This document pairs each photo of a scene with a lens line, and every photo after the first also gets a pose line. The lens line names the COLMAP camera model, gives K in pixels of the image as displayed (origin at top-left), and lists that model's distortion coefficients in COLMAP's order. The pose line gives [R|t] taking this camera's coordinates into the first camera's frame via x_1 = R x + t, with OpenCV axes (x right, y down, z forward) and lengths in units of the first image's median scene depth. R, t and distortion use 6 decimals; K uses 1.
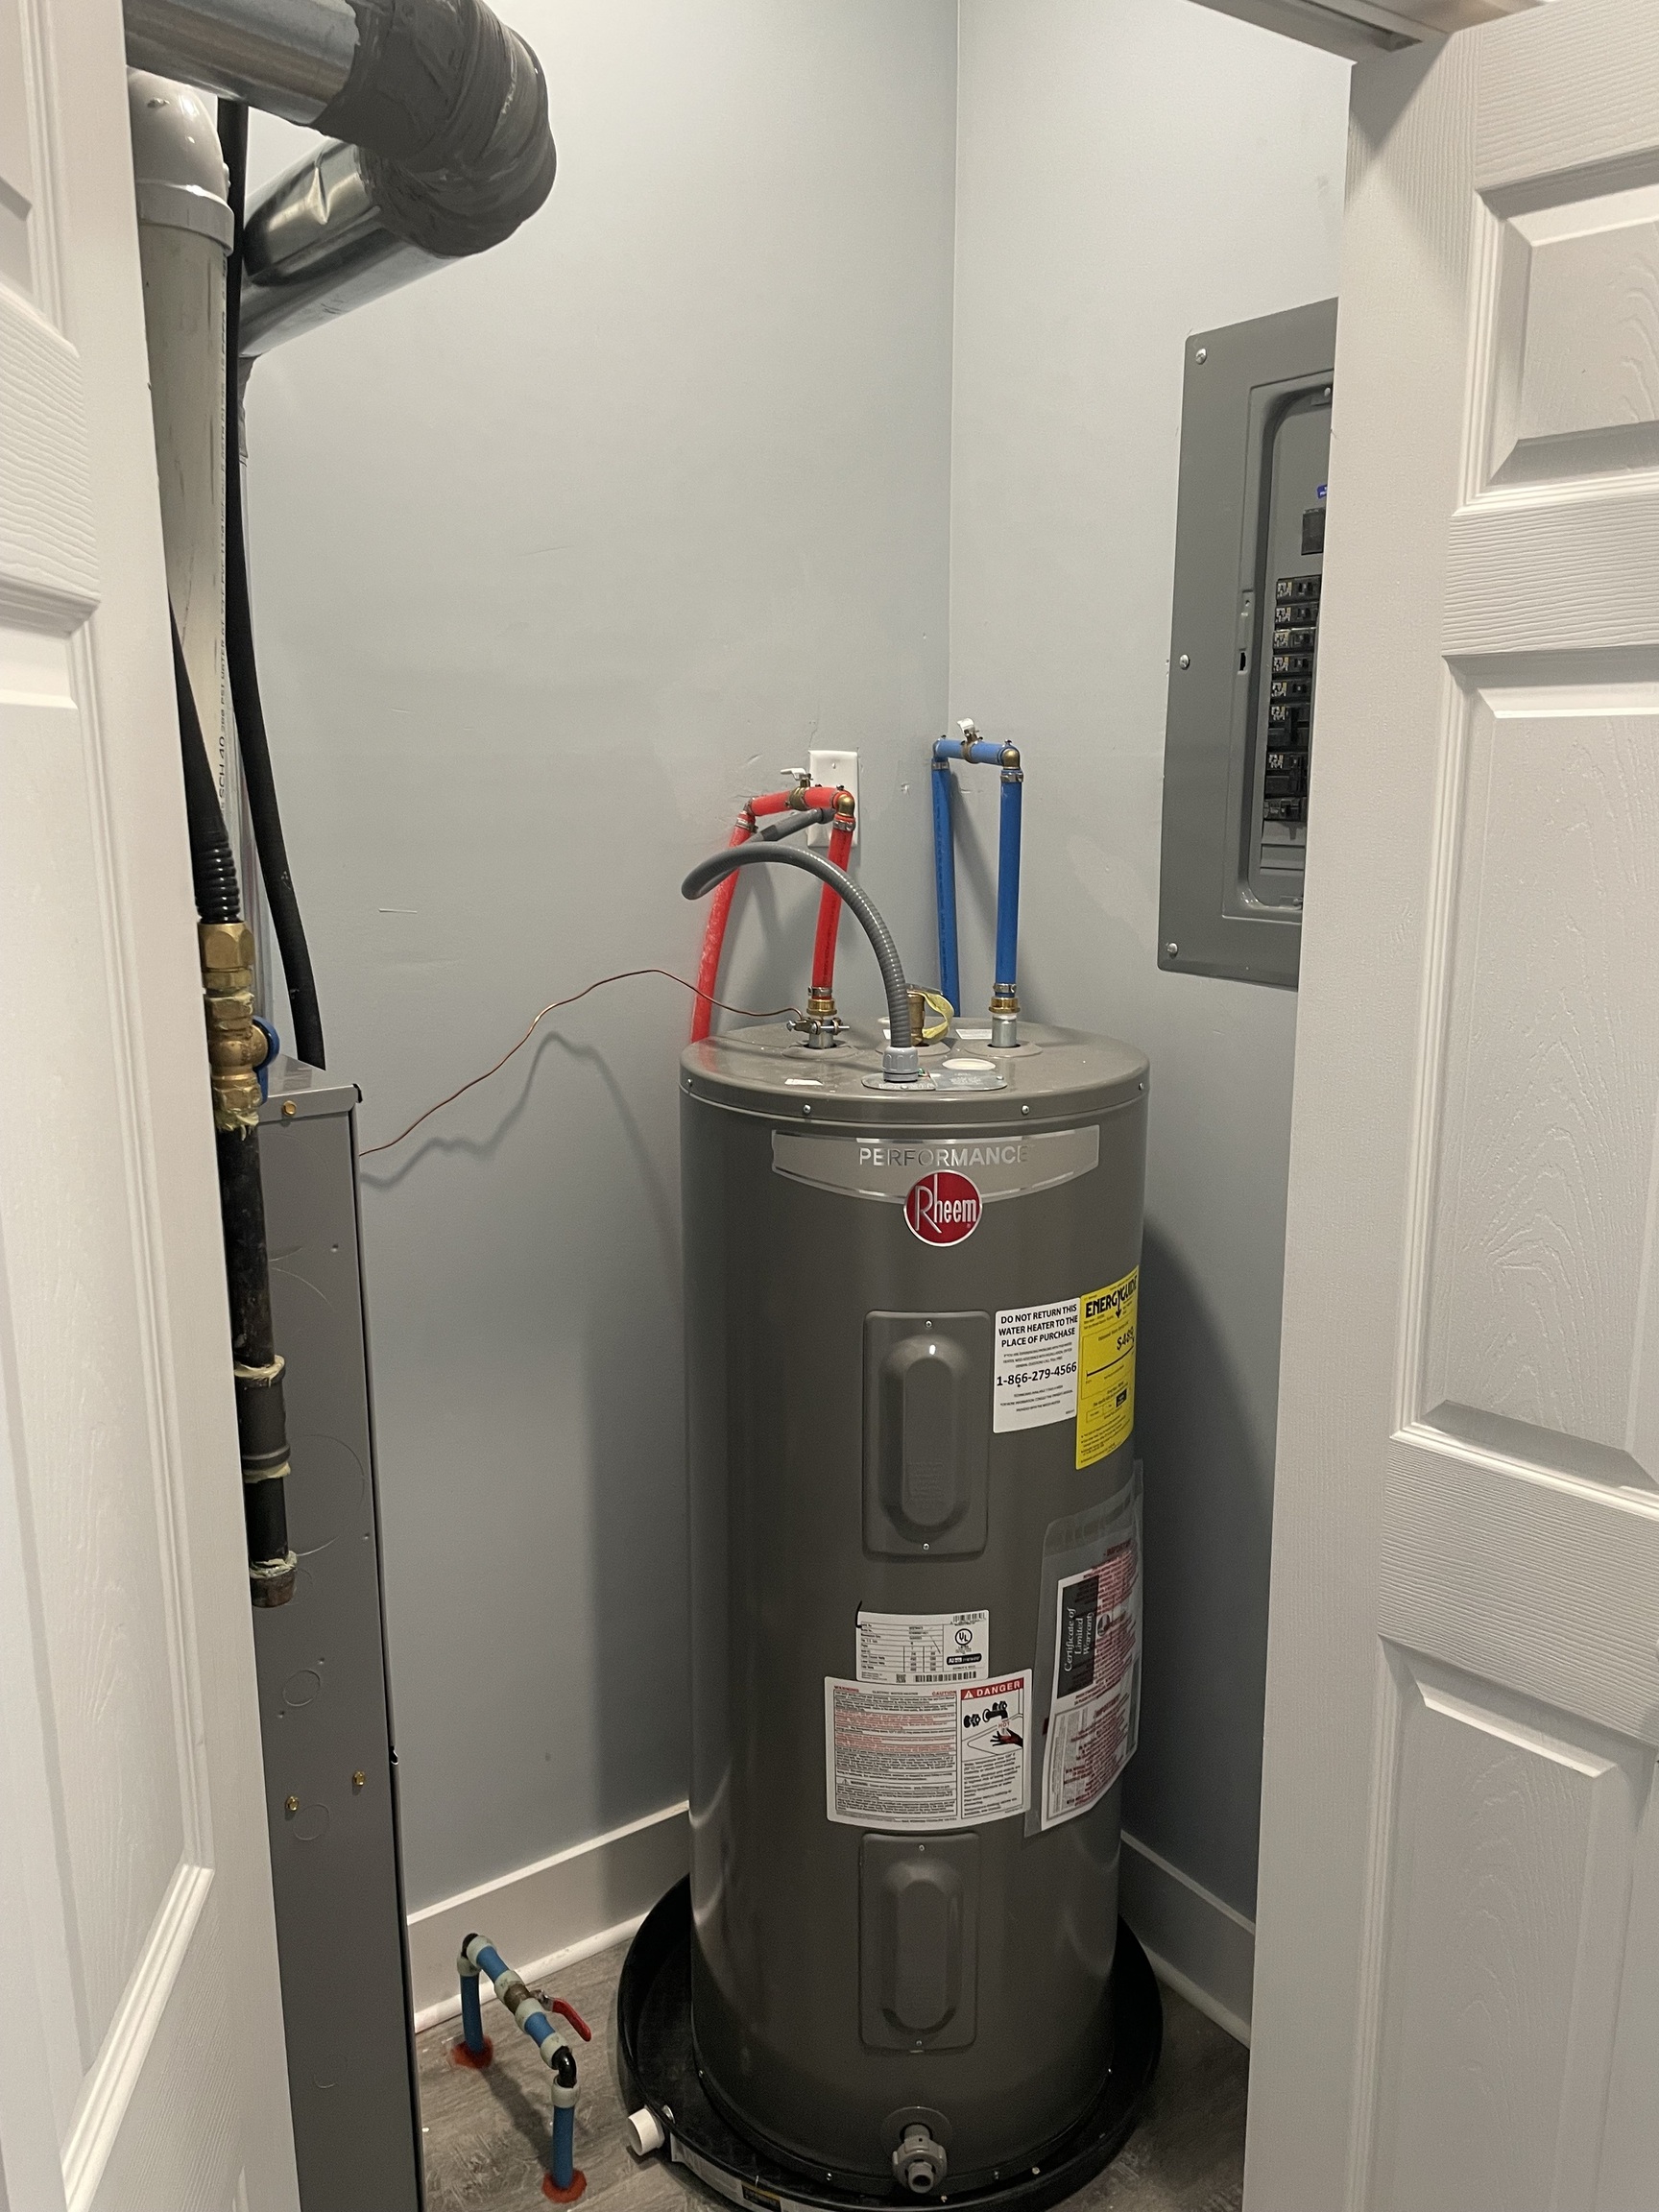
lens RADIAL K [[1693.3, 0, 817.0], [0, 1693.3, 1104.8], [0, 0, 1]] dist [0.060128, -0.081669]
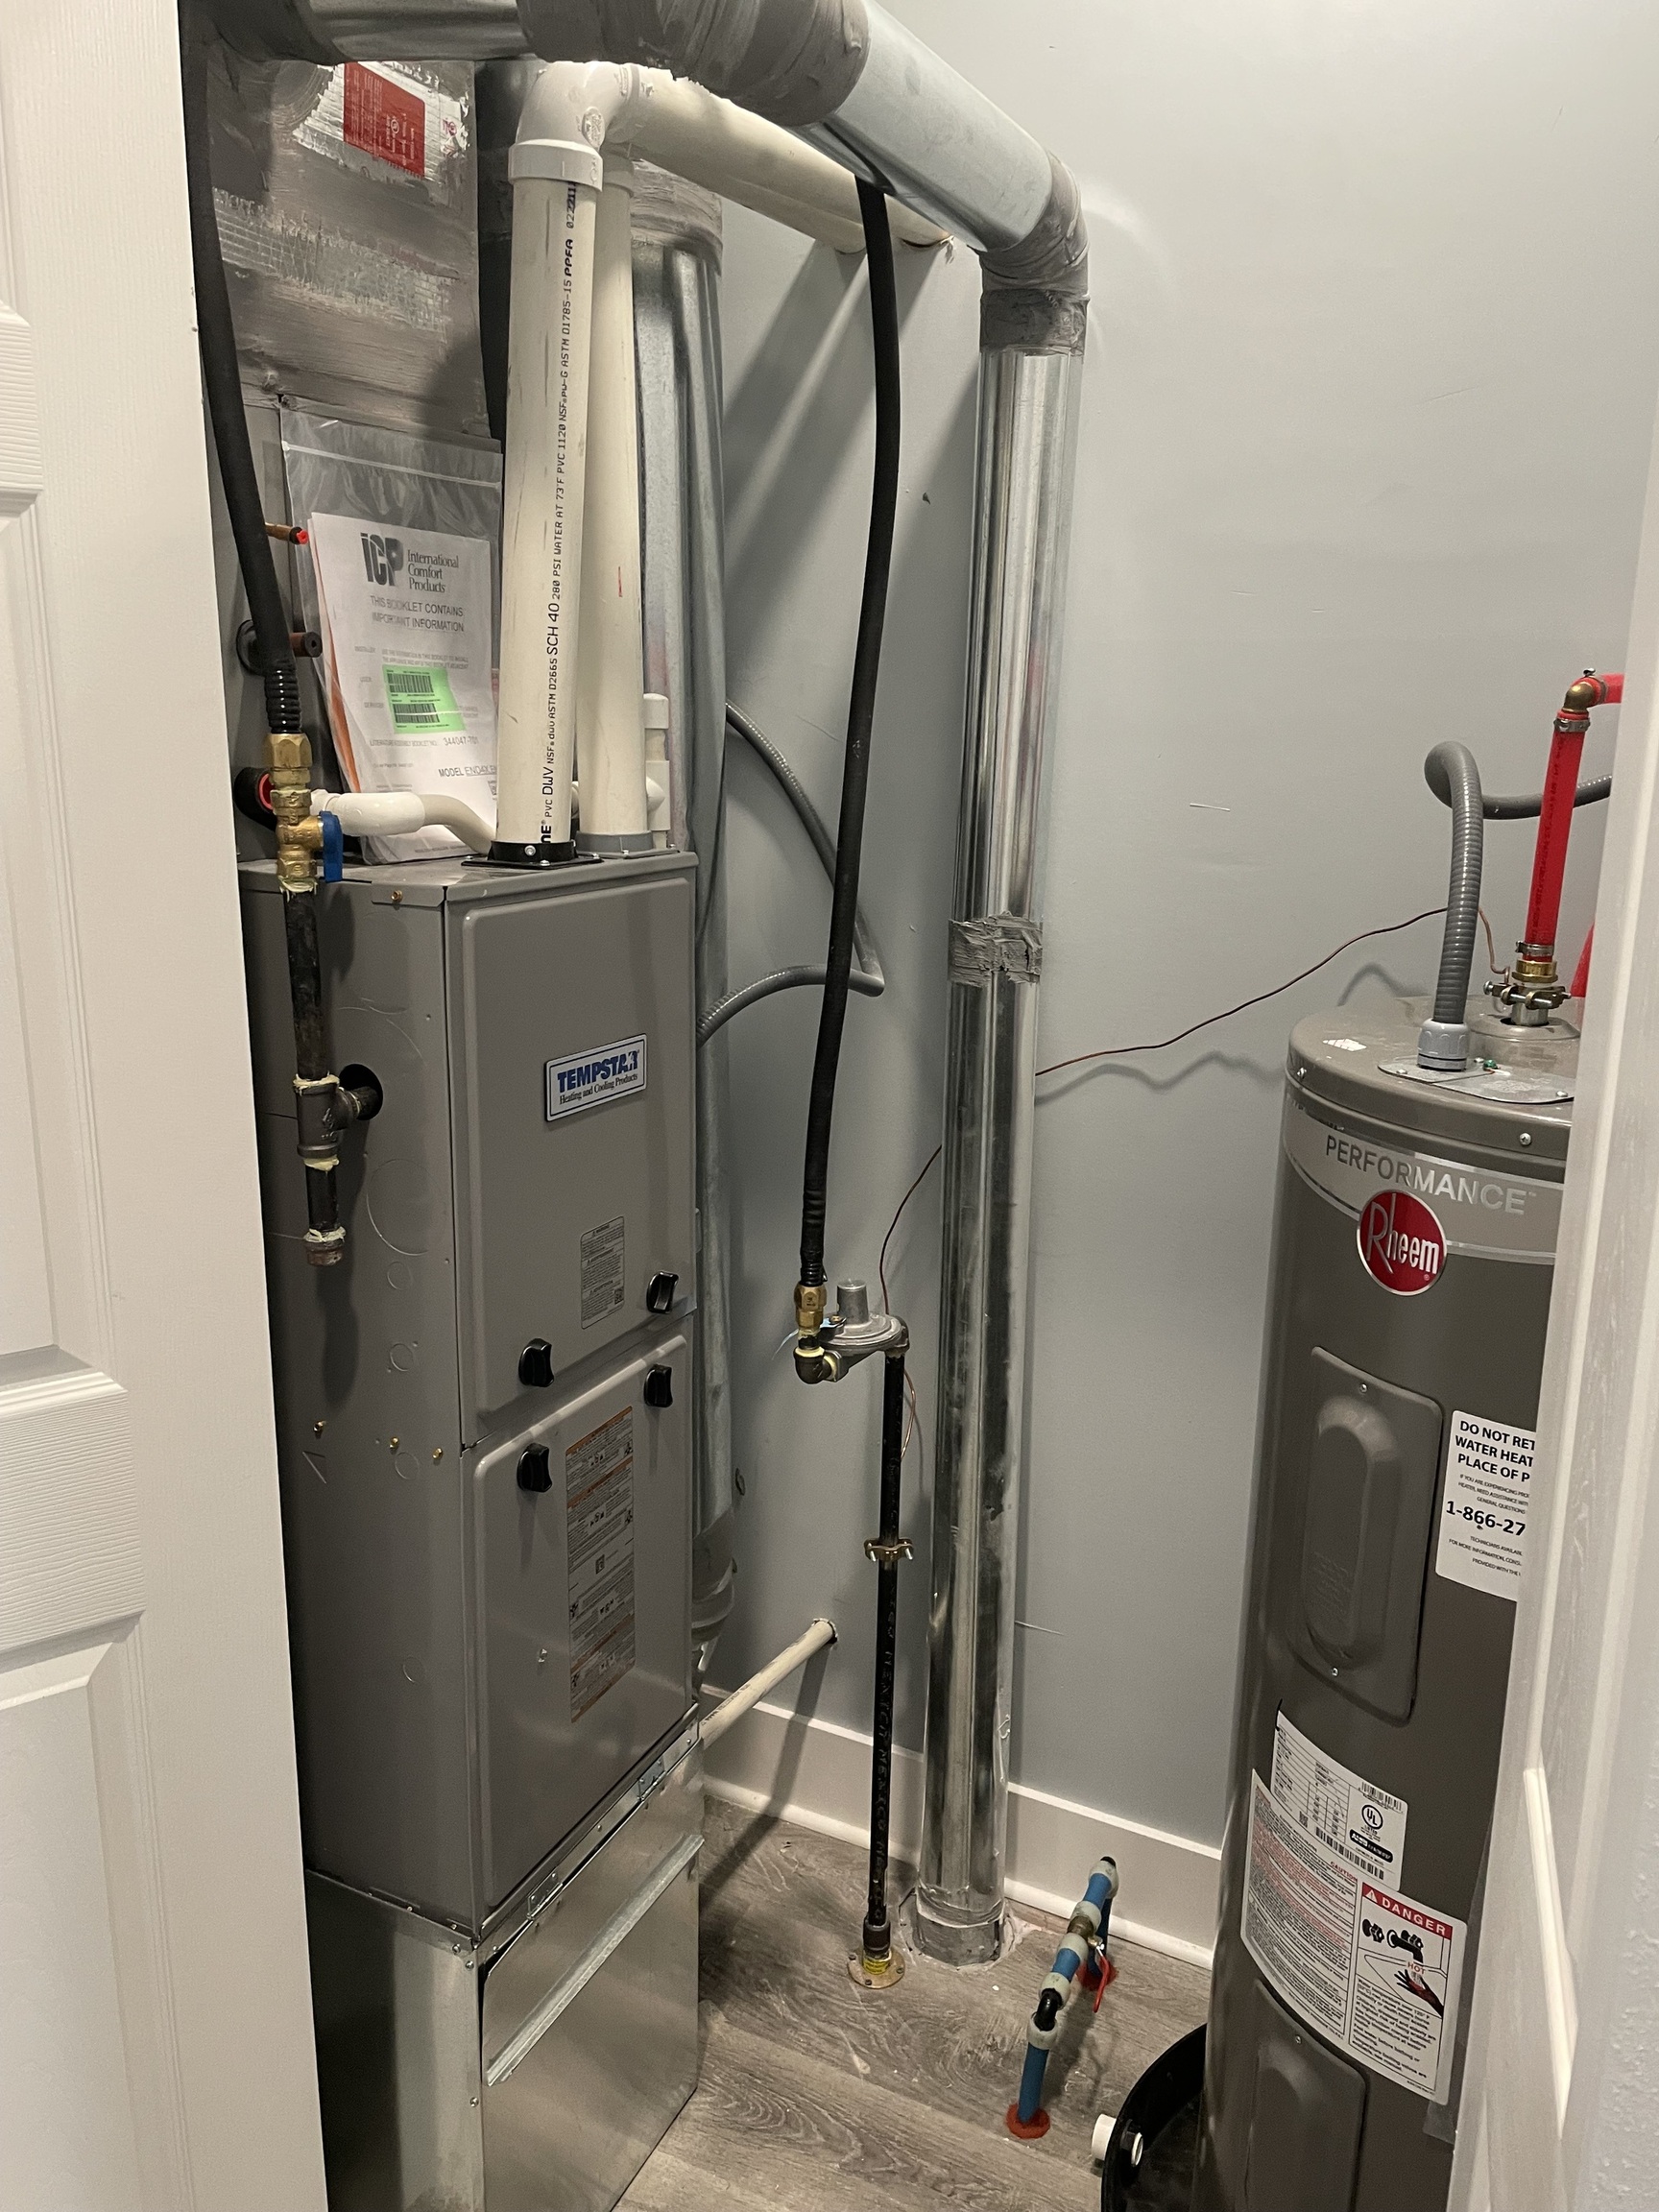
lens RADIAL K [[1693.3, 0, 816.0], [0, 1693.3, 1102.6], [0, 0, 1]] dist [0.060128, -0.081669]
pose [[0.468112, 0.220545, -0.855705, 0.544687], [-0.190554, 0.970766, 0.145958, -0.054540], [0.862879, 0.094733, 0.496453, 0.387821]]
